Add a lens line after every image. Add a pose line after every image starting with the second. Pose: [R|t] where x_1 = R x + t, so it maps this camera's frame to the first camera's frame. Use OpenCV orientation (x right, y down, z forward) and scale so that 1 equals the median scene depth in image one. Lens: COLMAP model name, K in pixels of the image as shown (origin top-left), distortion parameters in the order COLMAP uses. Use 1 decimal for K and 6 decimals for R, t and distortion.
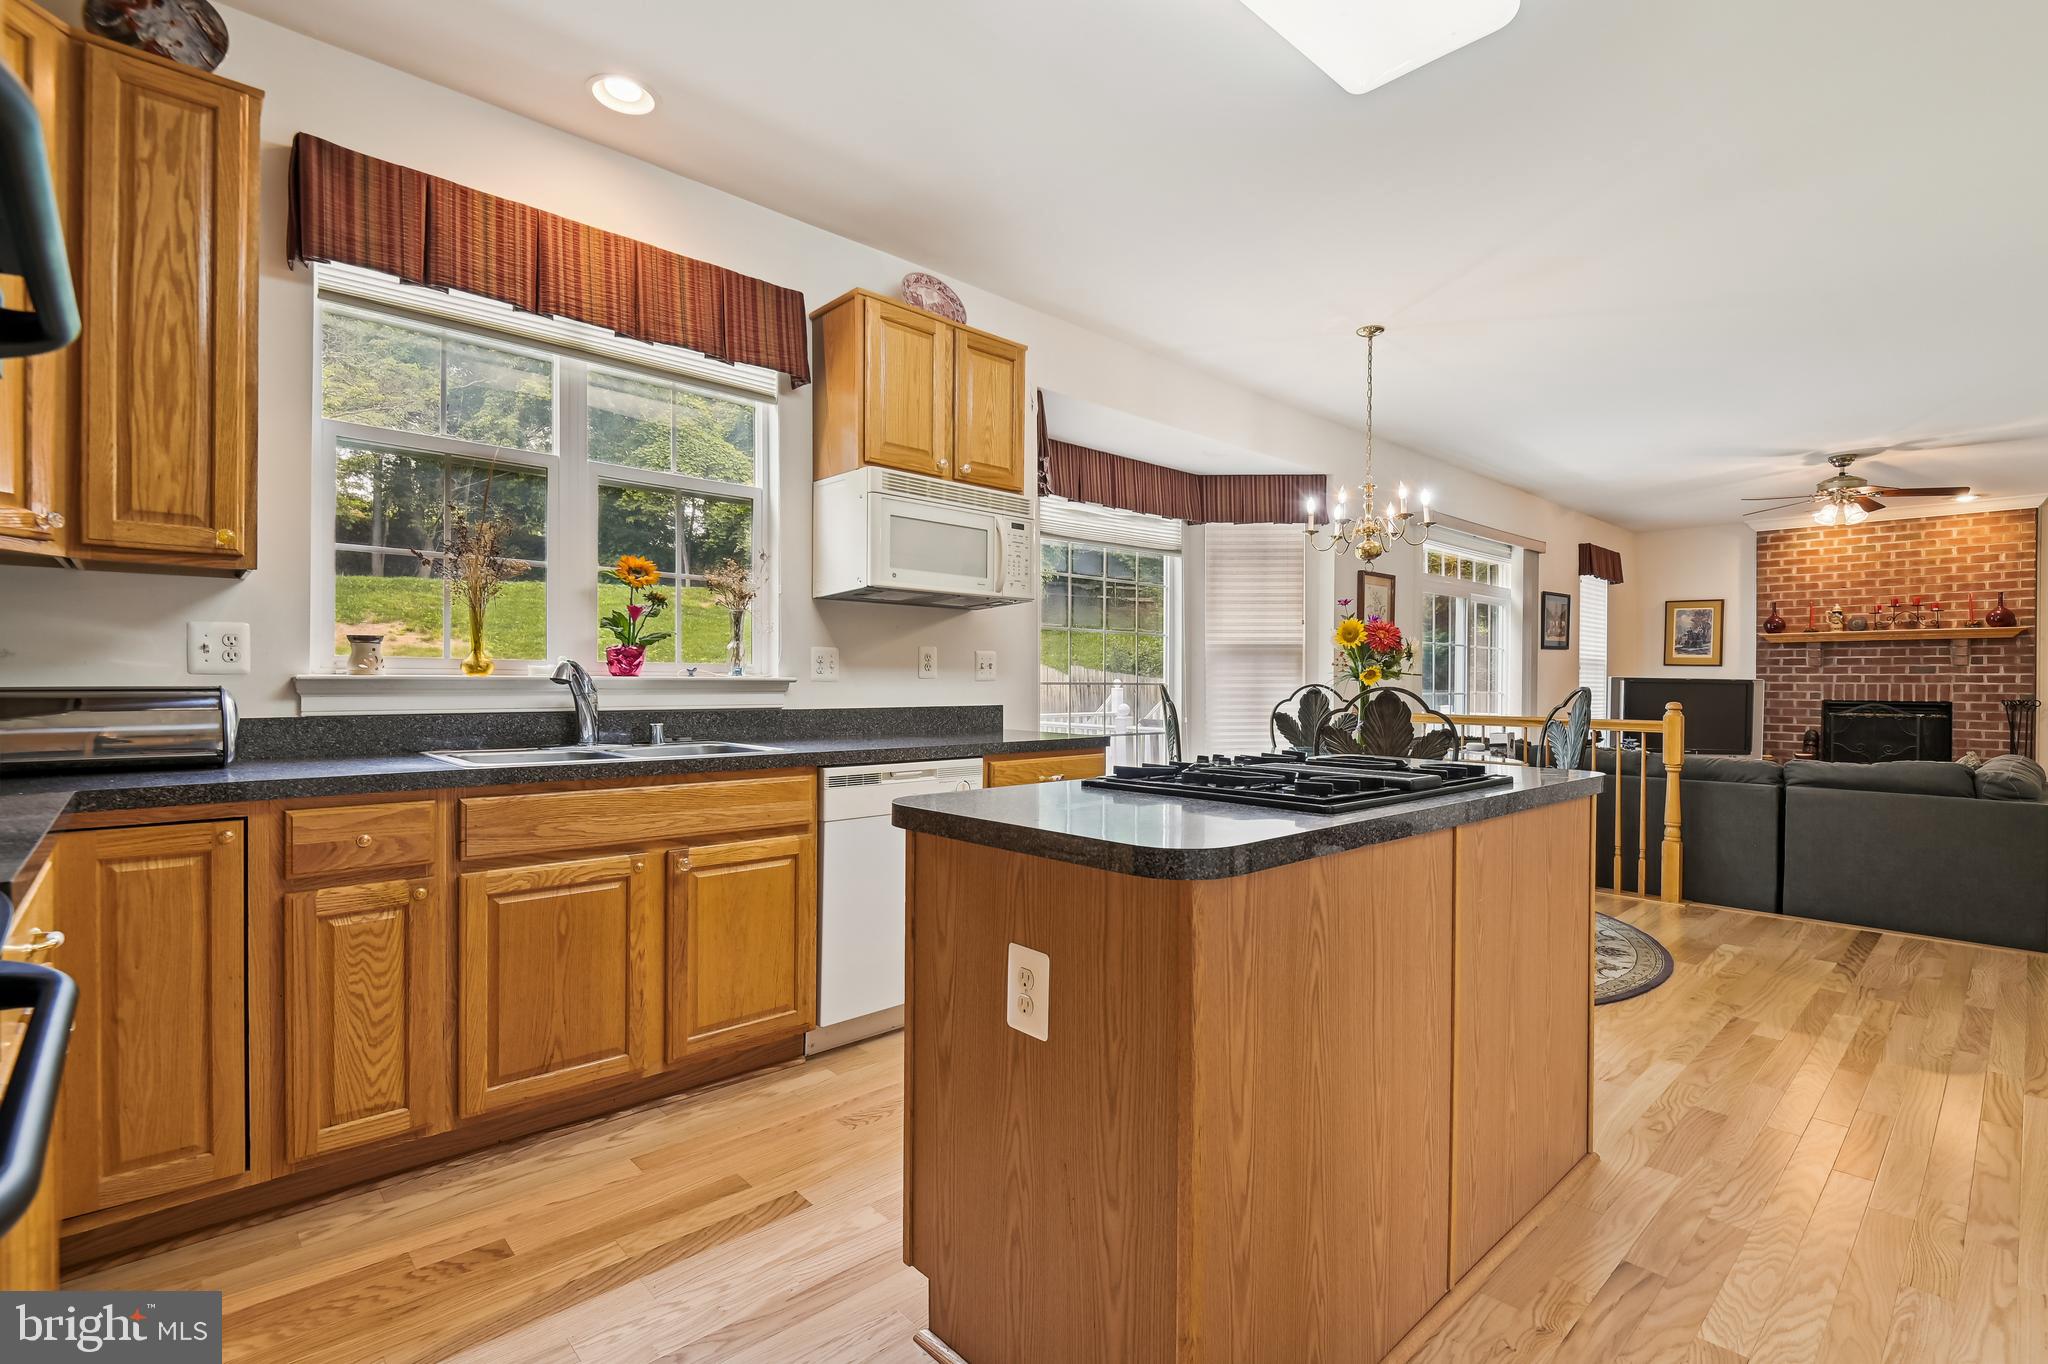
lens RADIAL K [[939.9, 0, 1026.7], [0, 939.9, 687.1], [0, 0, 1]] dist [-0.005874, -0.005575]
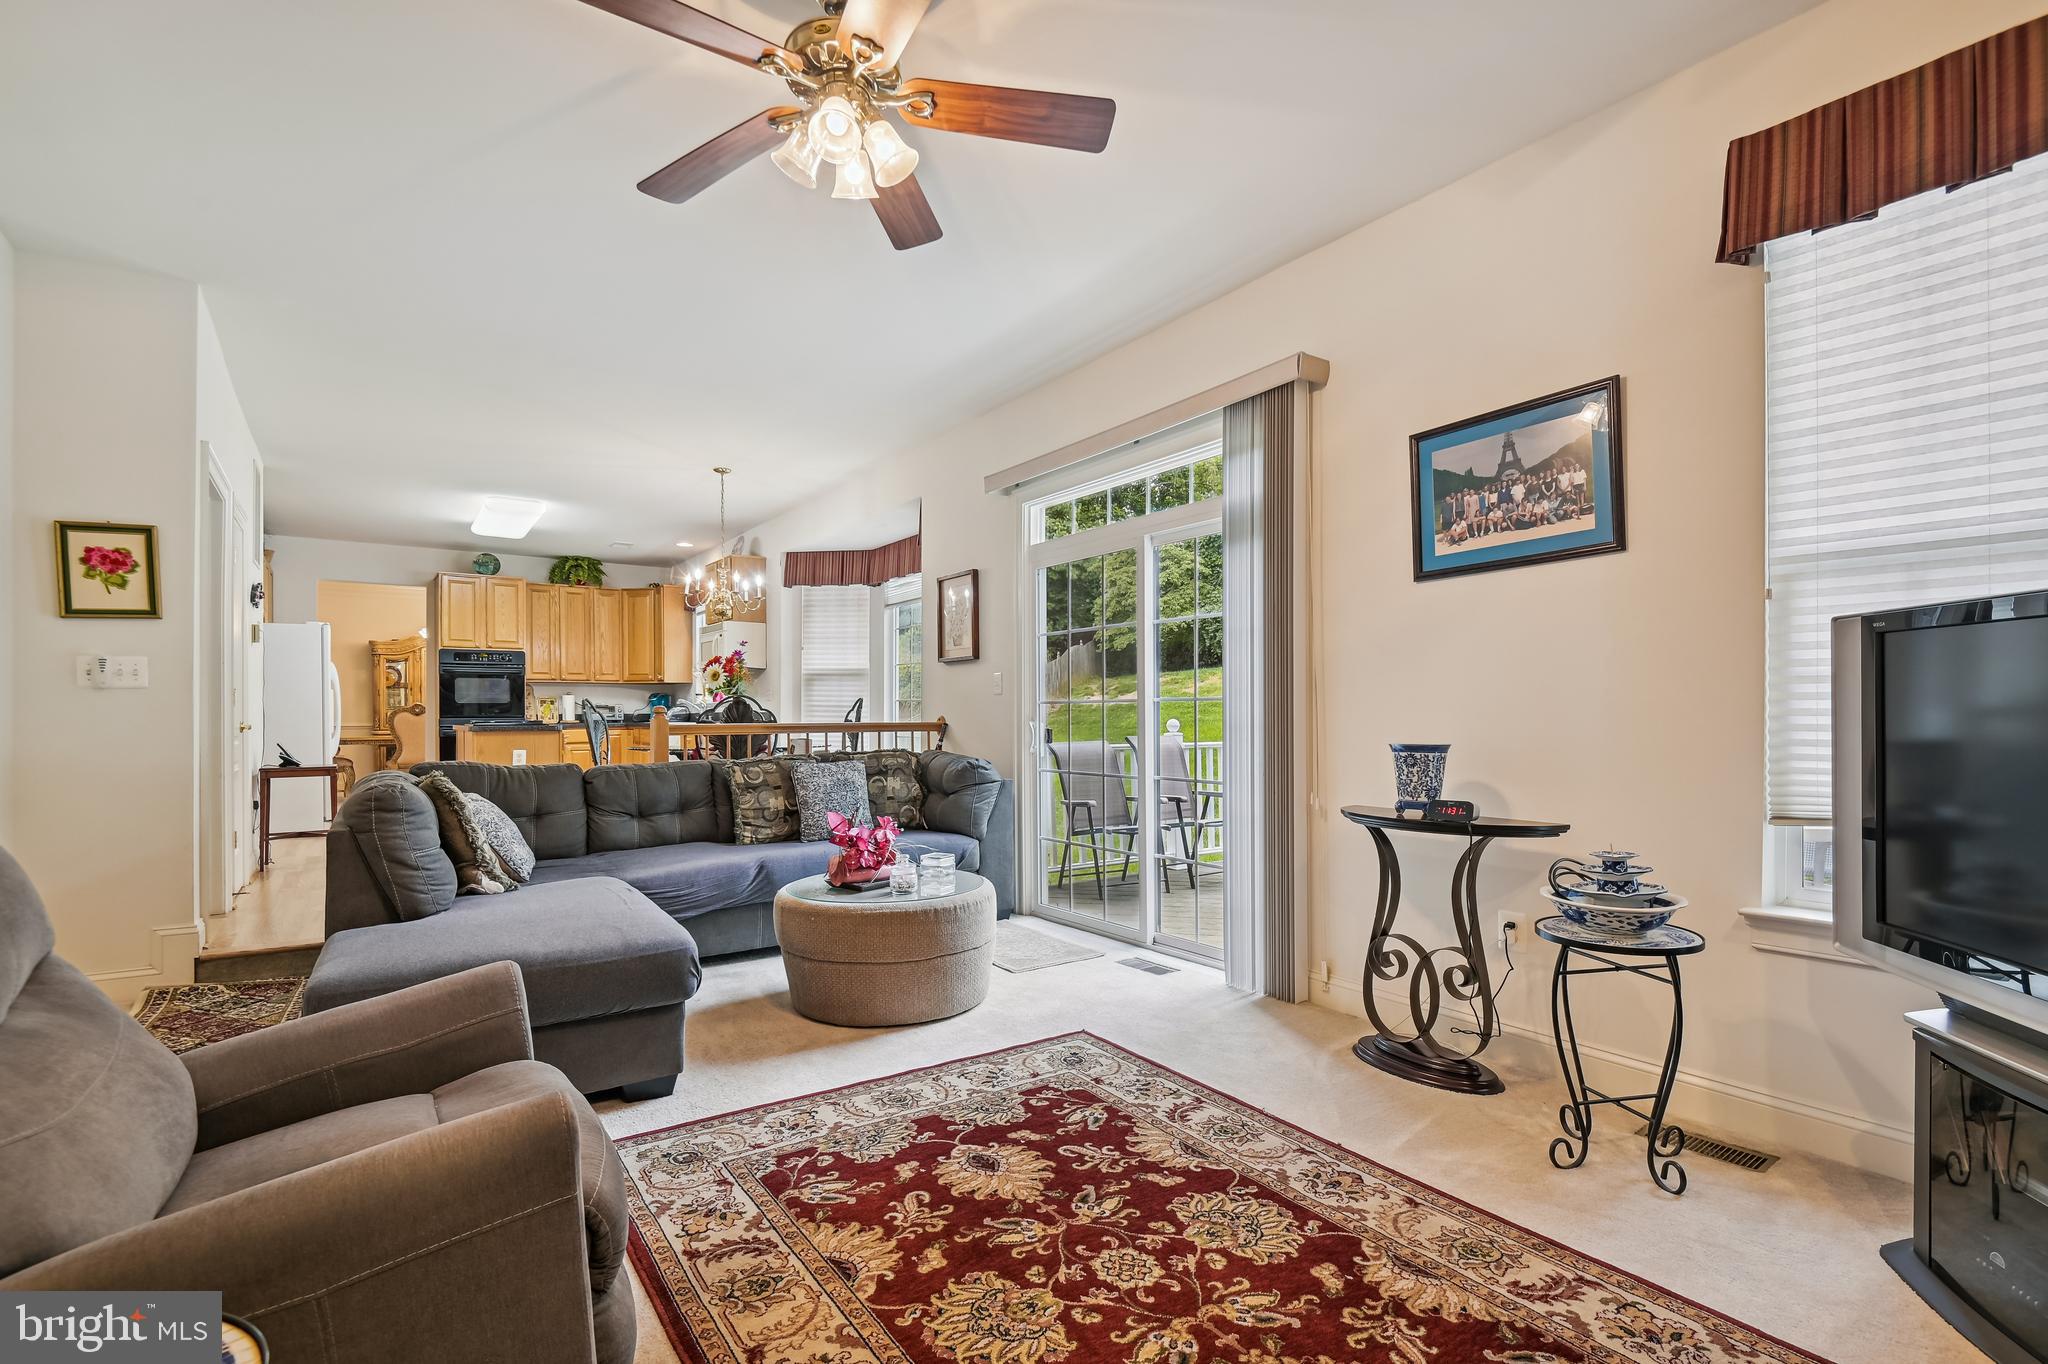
lens RADIAL K [[939.9, 0, 1038.0], [0, 939.9, 710.1], [0, 0, 1]] dist [-0.005874, -0.005575]
pose [[-0.123019, -0.010068, -0.992353, 0.962821], [0.000269, 0.999948, -0.010179, 0.017356], [0.992404, -0.001519, -0.123010, 0.894733]]
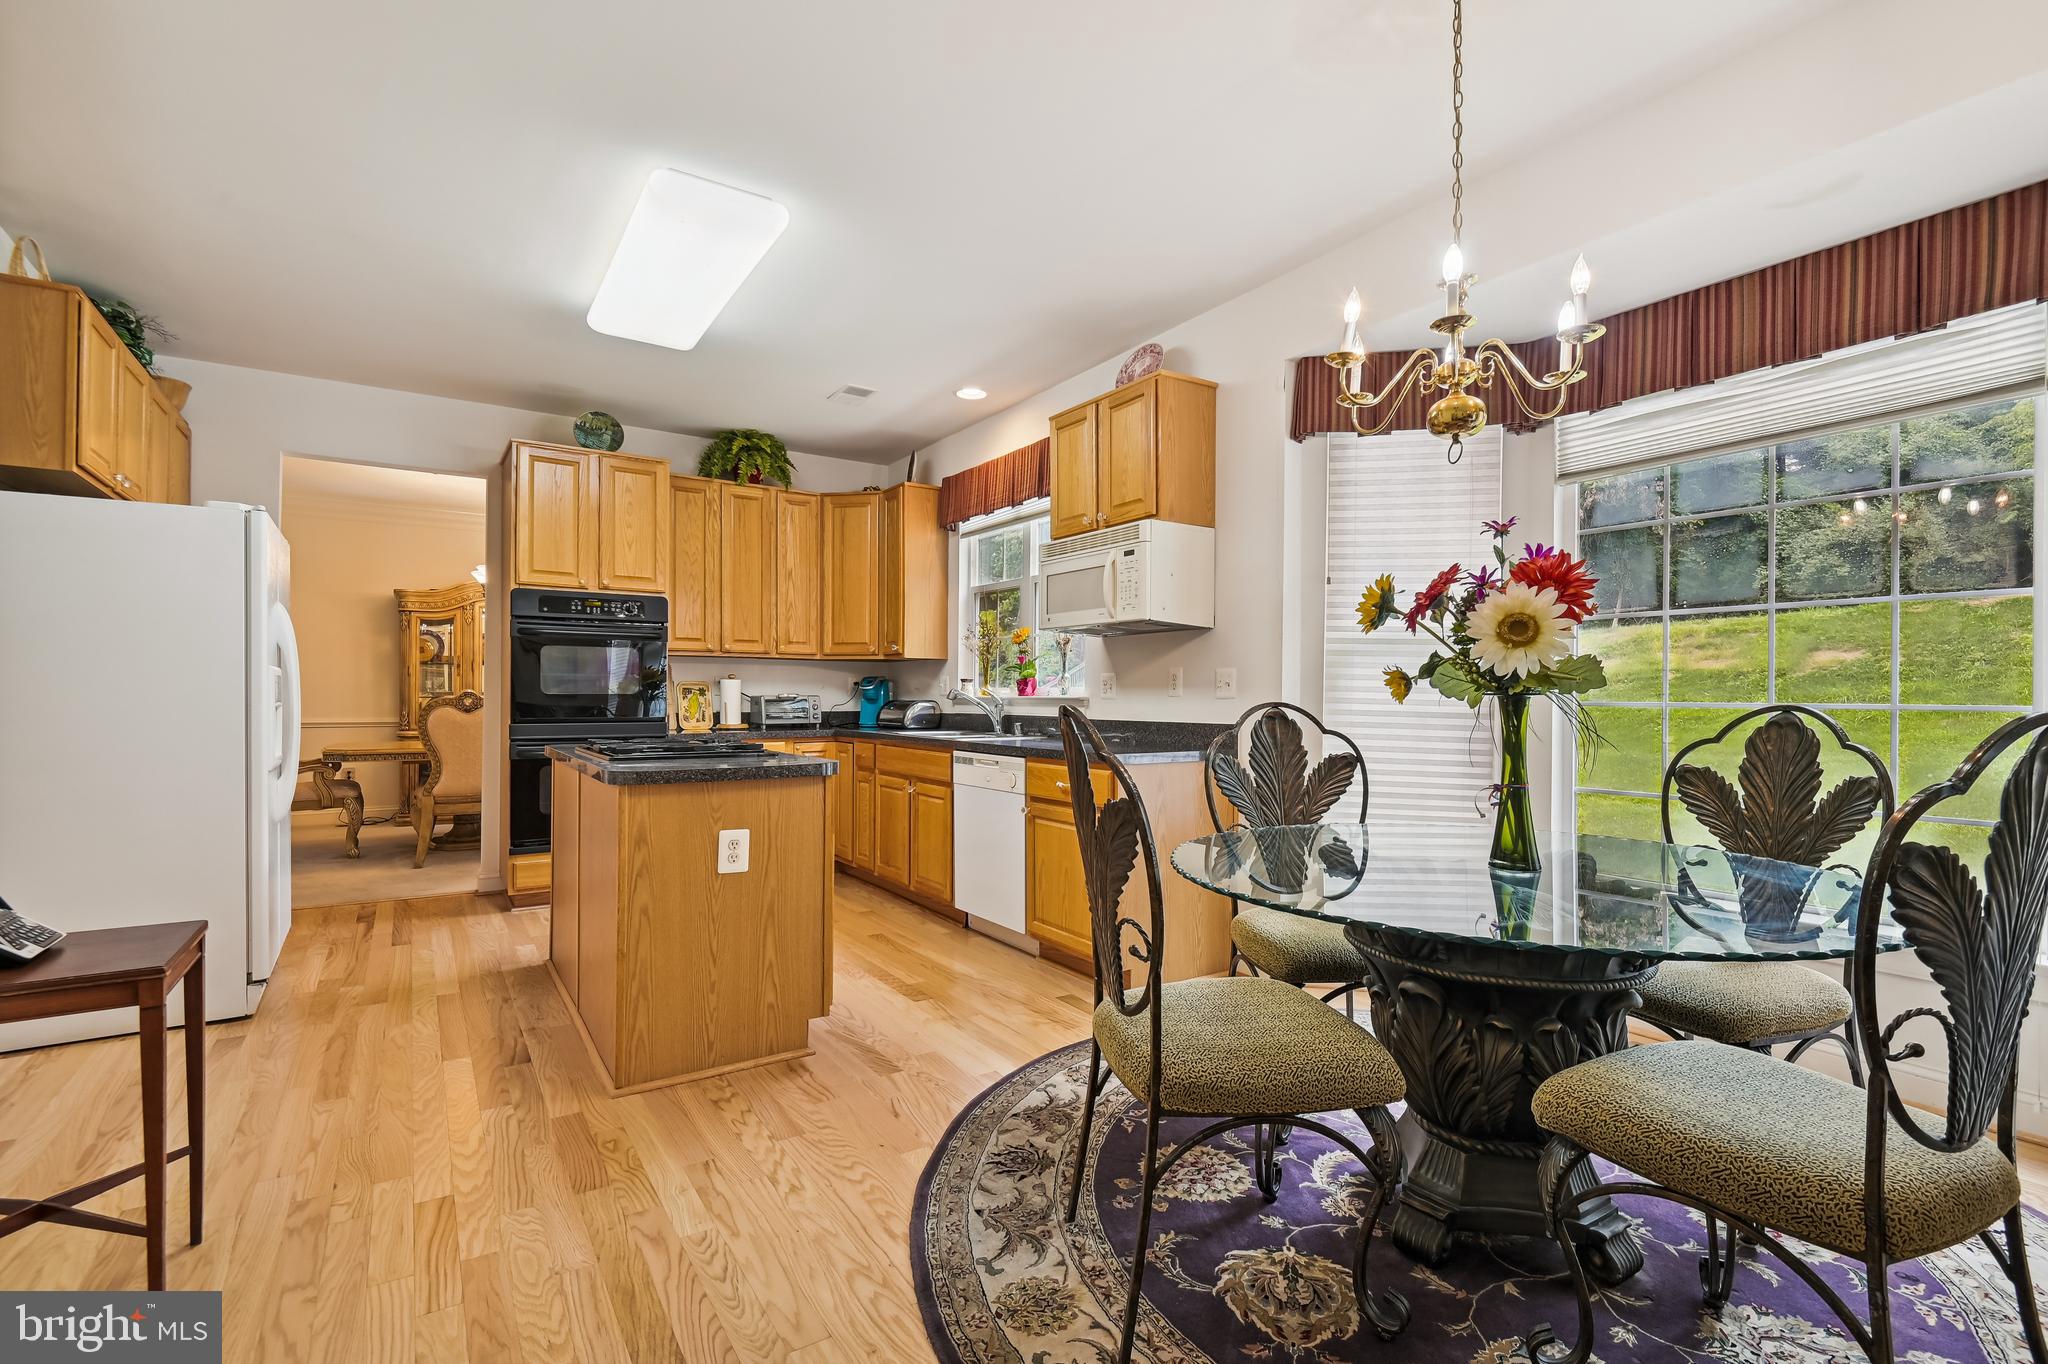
lens RADIAL K [[939.9, 0, 1037.3], [0, 939.9, 687.7], [0, 0, 1]] dist [-0.005874, -0.005575]
pose [[-0.162298, -0.015606, -0.986618, 0.454762], [-0.008166, 0.999862, -0.014473, -0.000740], [0.986708, 0.005708, -0.162403, 0.458911]]
